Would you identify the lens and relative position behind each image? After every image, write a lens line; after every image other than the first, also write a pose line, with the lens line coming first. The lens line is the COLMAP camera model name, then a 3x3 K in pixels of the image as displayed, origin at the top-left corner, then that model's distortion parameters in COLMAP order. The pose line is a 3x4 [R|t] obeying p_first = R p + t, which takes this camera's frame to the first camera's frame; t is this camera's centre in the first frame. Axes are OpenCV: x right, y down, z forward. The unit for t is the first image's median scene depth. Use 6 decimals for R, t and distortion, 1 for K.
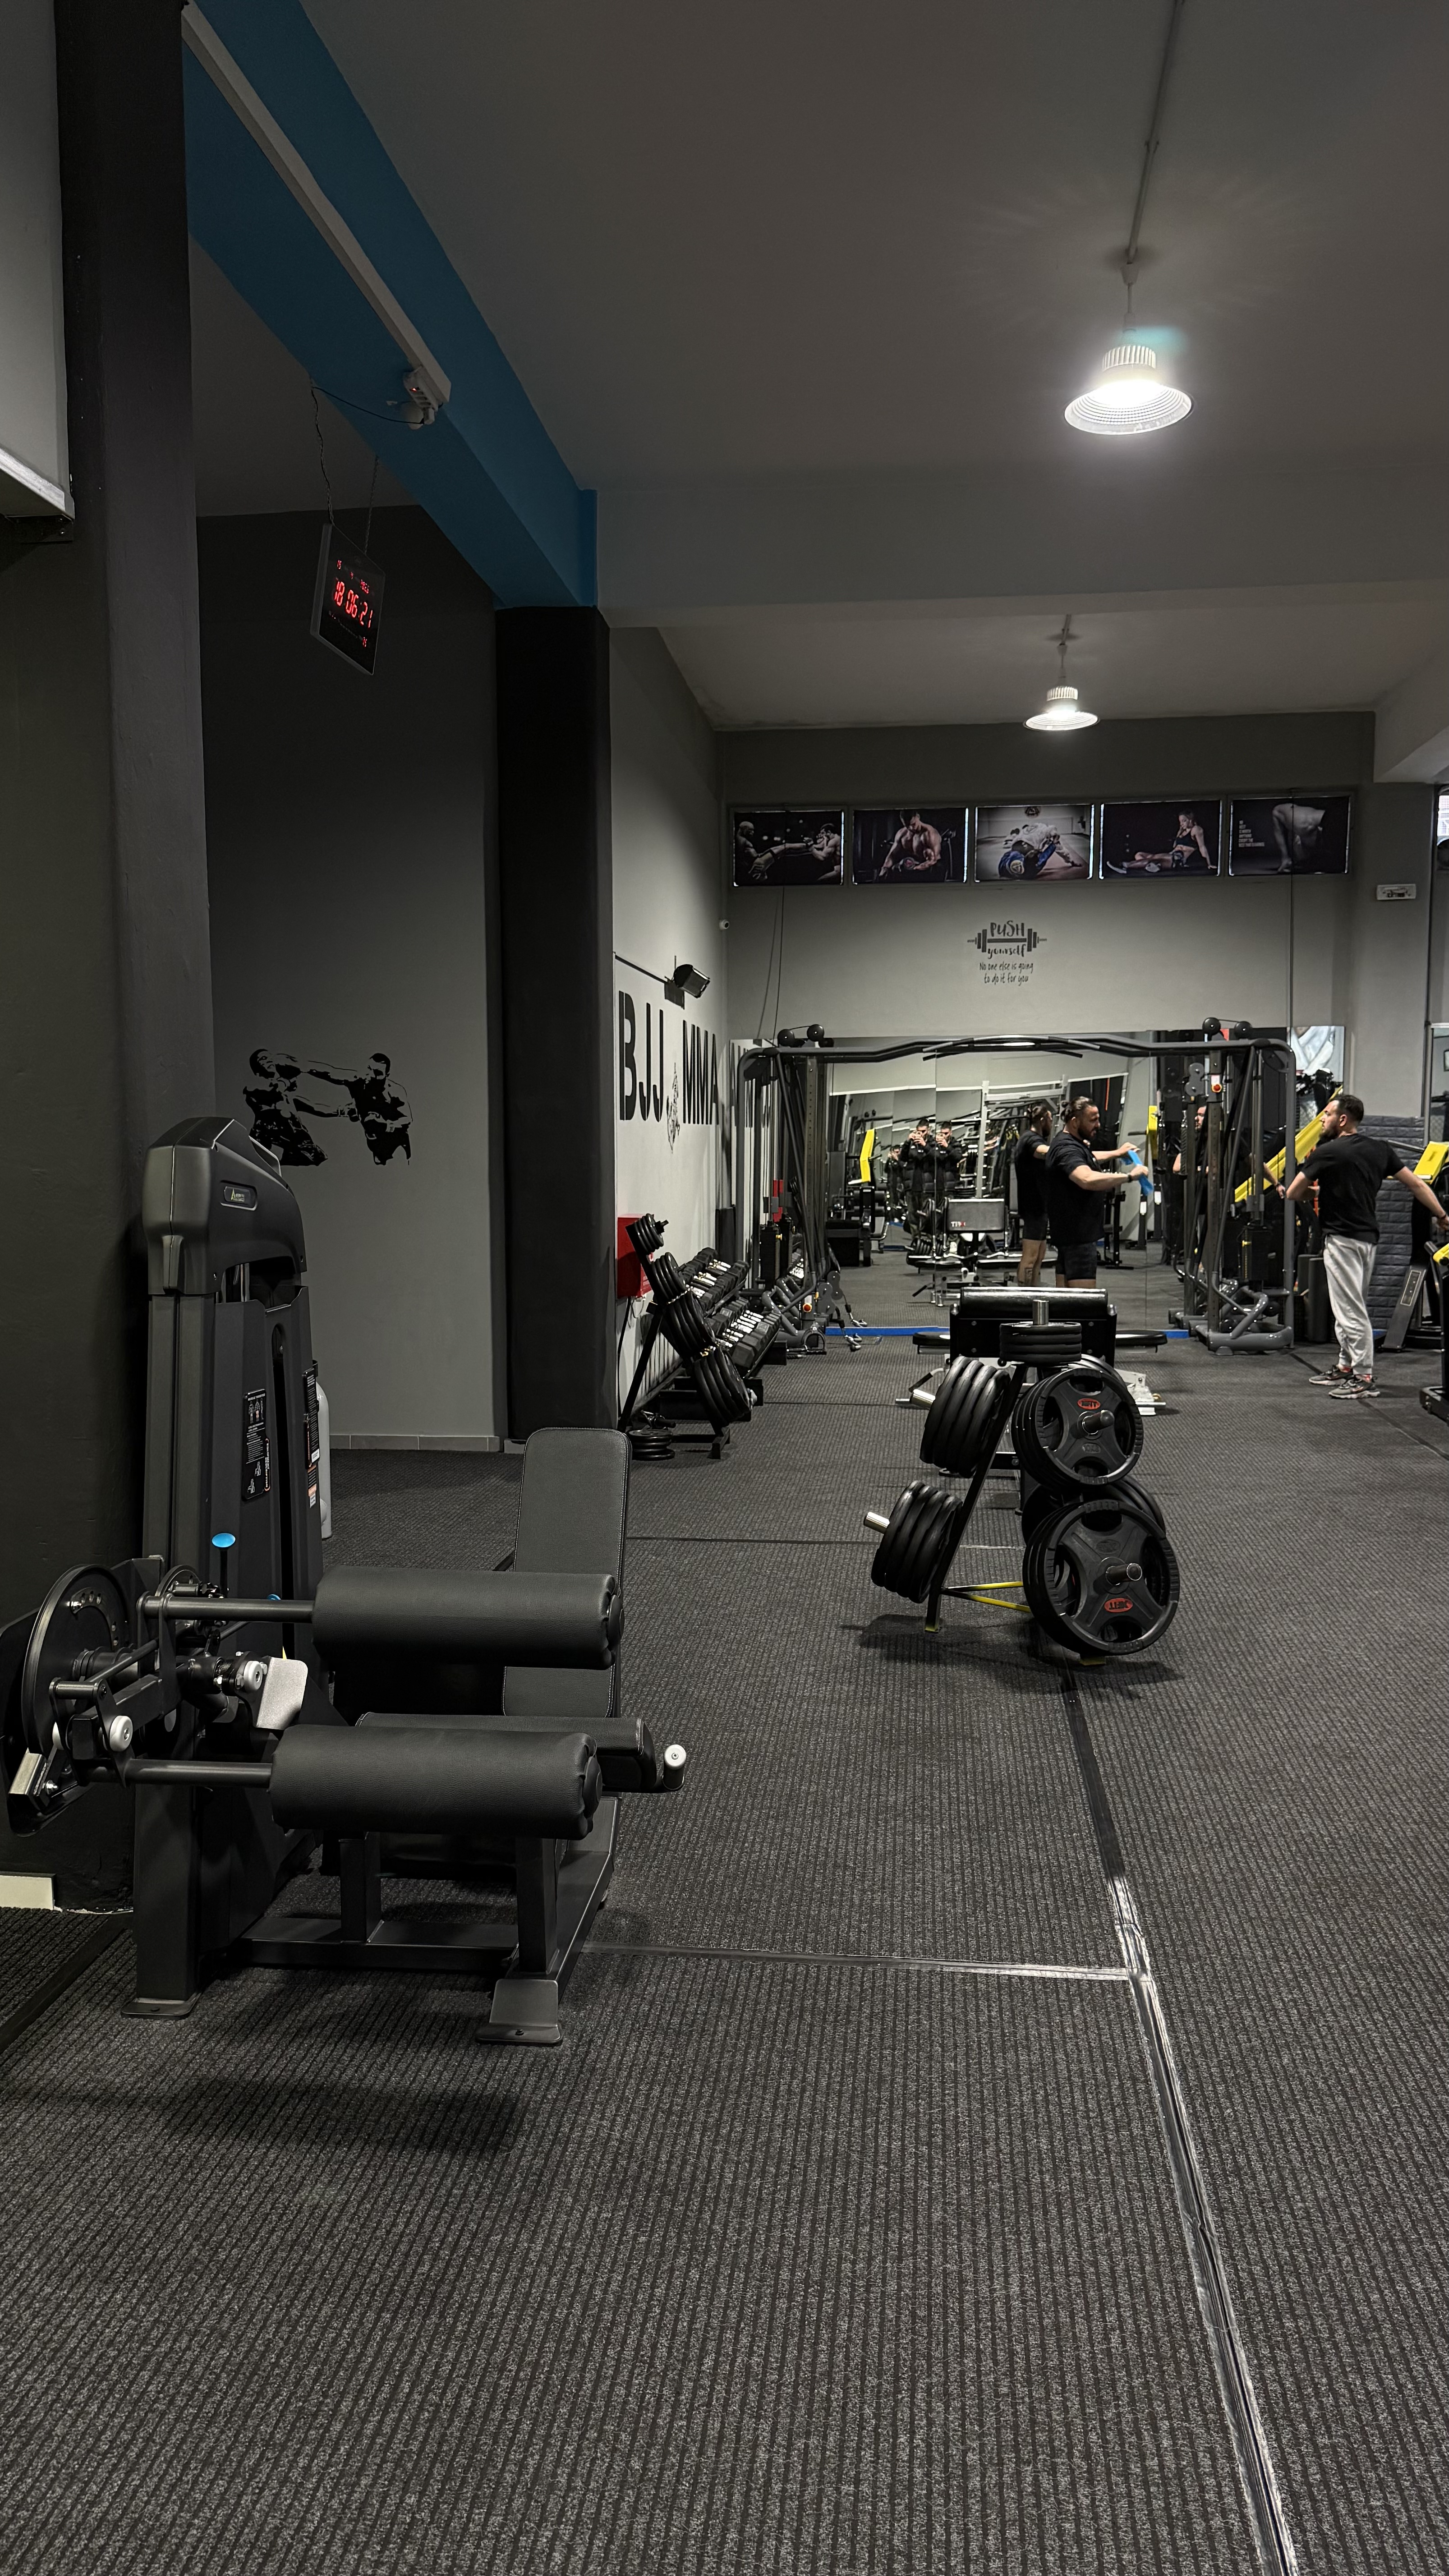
lens RADIAL K [[1806.6, 0, 717.3], [0, 1806.6, 1307.0], [0, 0, 1]] dist [0.225666, -0.481589]
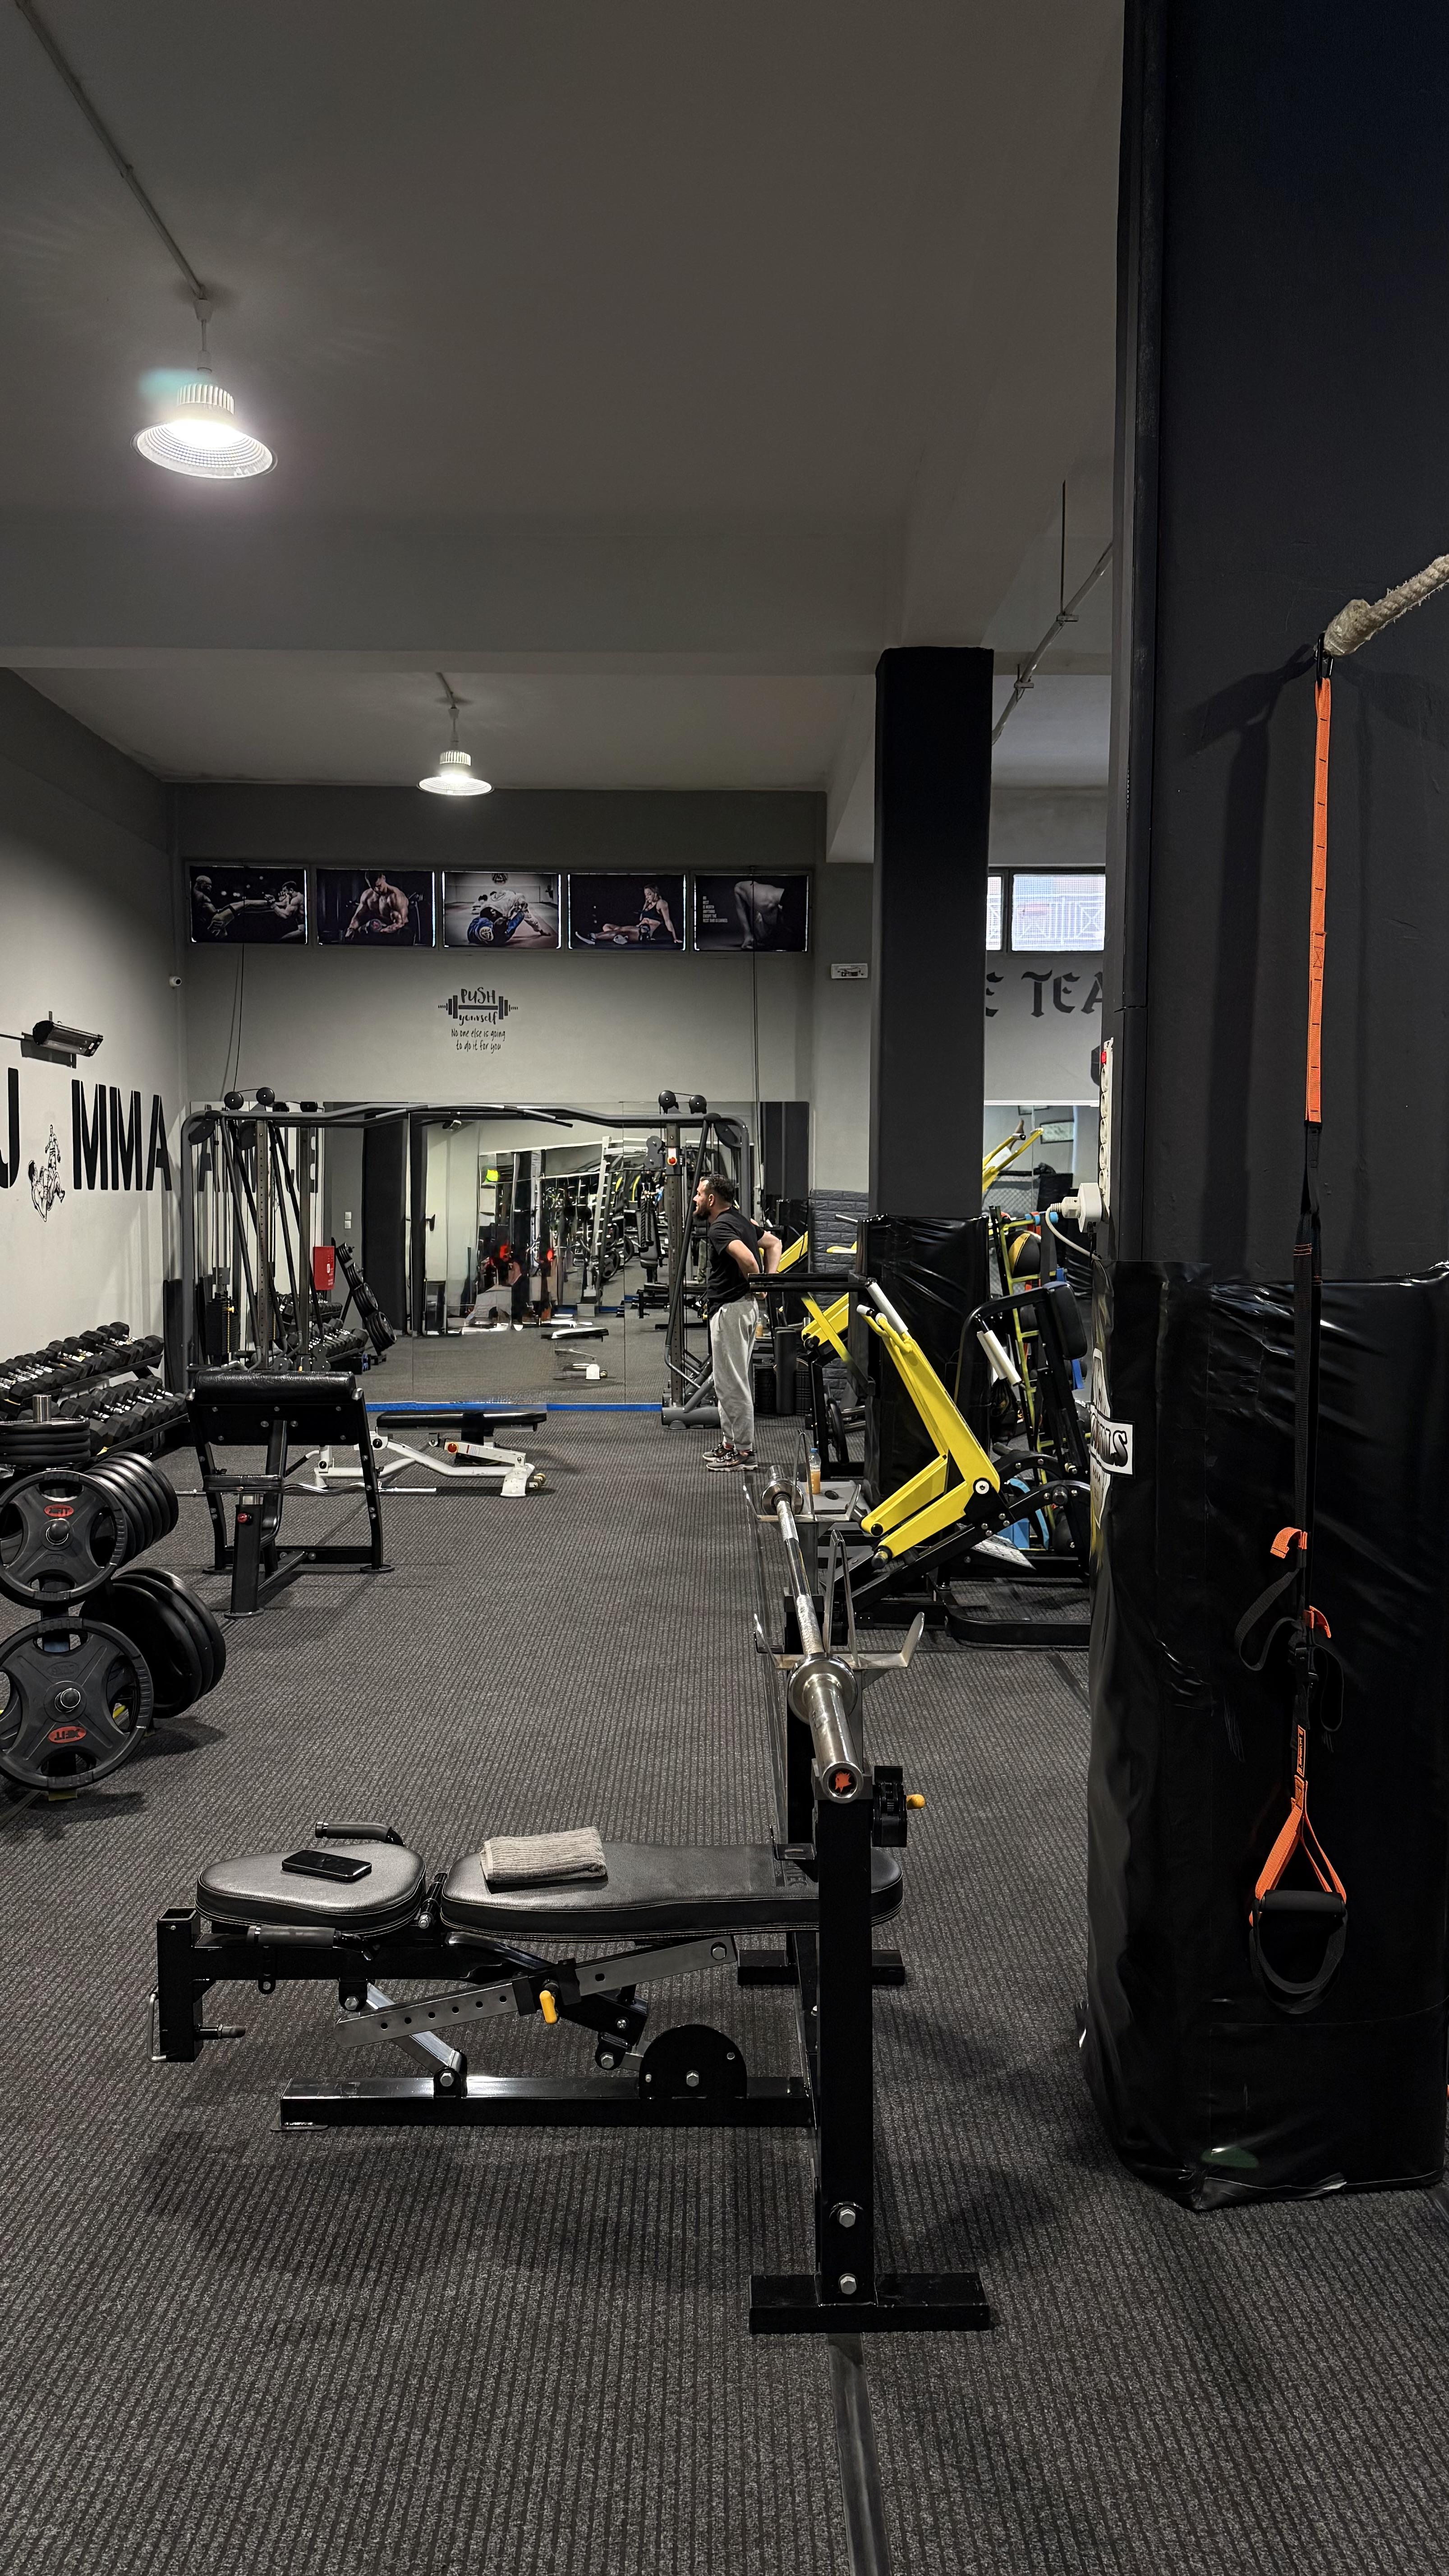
lens RADIAL K [[1806.6, 0, 717.3], [0, 1806.6, 1307.0], [0, 0, 1]] dist [0.225666, -0.481589]
pose [[0.994340, 0.000023, 0.106249, 0.185880], [0.003563, 0.999430, -0.033565, -0.006793], [-0.106190, 0.033754, 0.993773, 0.021571]]
